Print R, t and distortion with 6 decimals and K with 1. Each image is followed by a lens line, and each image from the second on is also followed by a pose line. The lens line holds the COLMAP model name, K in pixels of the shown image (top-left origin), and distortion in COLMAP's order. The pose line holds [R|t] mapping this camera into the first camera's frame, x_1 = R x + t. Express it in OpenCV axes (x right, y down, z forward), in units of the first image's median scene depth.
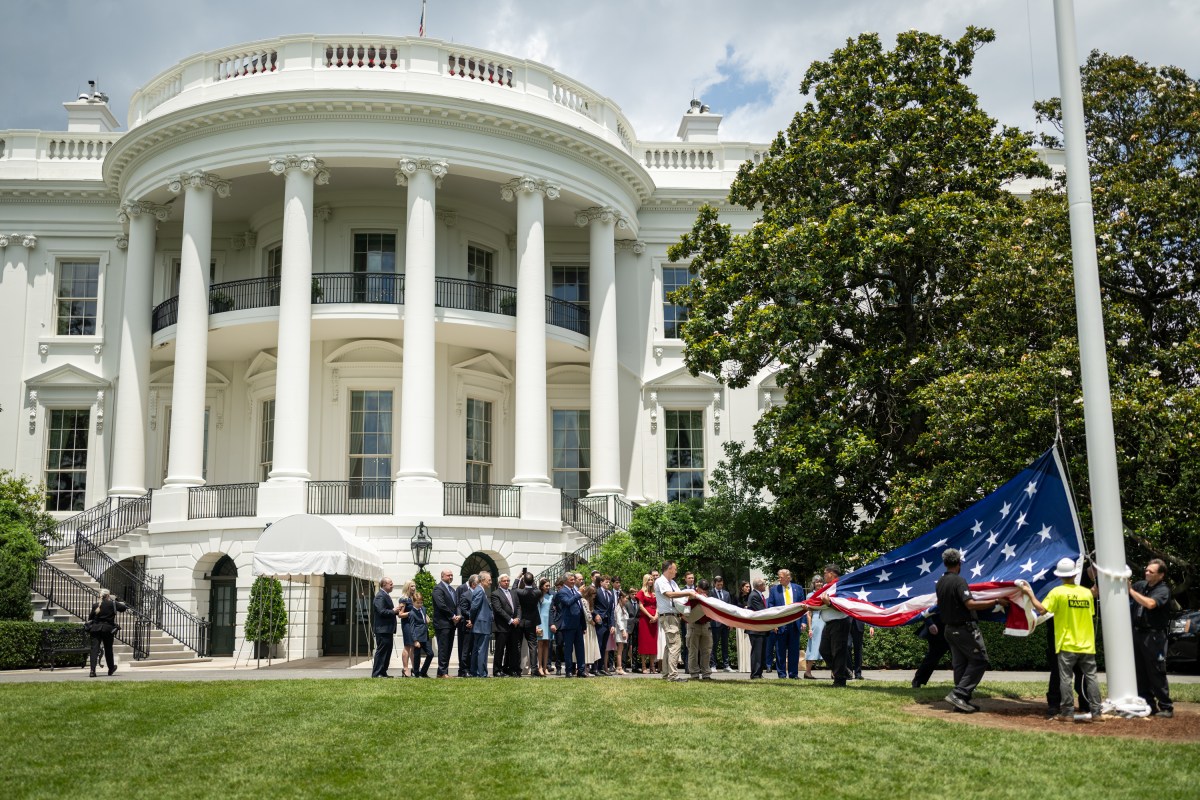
lens RADIAL K [[1160.5, 0, 600.0], [0, 1160.5, 400.0], [0, 0, 1]] dist [0.028878, -0.016724]
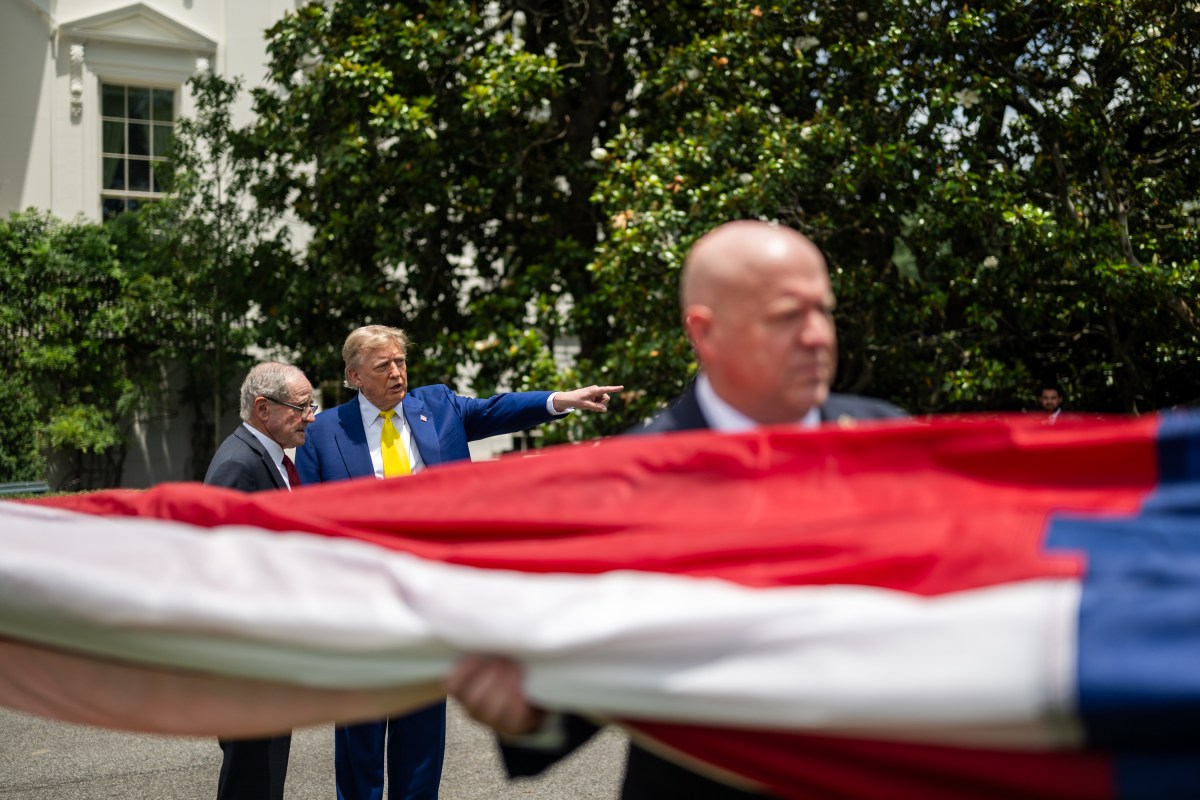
lens RADIAL K [[1160.5, 0, 600.0], [0, 1160.5, 400.0], [0, 0, 1]] dist [0.028878, -0.016724]
pose [[0.920987, 0.005237, 0.389559, 0.078349], [-0.063539, 0.988541, 0.136926, 0.086361], [-0.384378, -0.150859, 0.910766, 0.531771]]
